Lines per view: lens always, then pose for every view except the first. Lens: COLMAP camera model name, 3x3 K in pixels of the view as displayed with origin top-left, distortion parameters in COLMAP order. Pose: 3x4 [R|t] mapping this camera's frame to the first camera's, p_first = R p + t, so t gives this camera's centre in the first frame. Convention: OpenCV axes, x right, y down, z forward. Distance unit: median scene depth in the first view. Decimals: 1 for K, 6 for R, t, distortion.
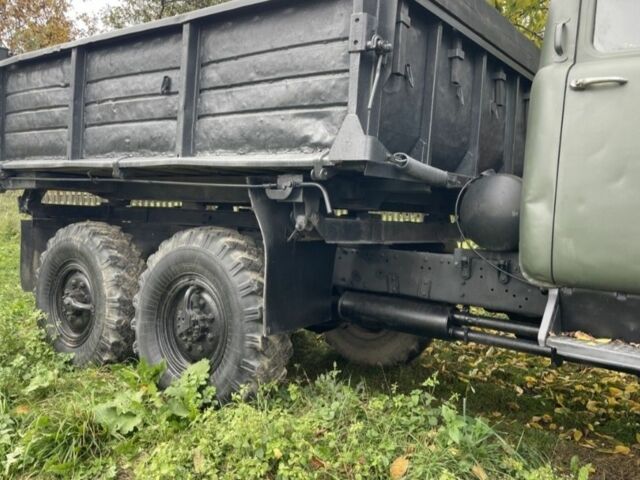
lens RADIAL K [[577.2, 0, 320.0], [0, 577.2, 240.0], [0, 0, 1]] dist [0.057781, -0.005910]
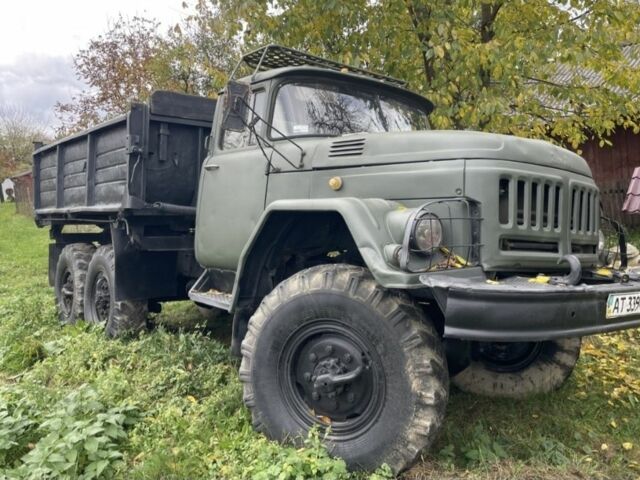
lens RADIAL K [[577.2, 0, 320.0], [0, 577.2, 240.0], [0, 0, 1]] dist [0.057781, -0.005910]
pose [[0.966984, -0.034827, -0.252448, 0.774342], [0.027963, 0.999137, -0.030725, 0.033842], [0.253300, 0.022652, 0.967123, -0.489515]]
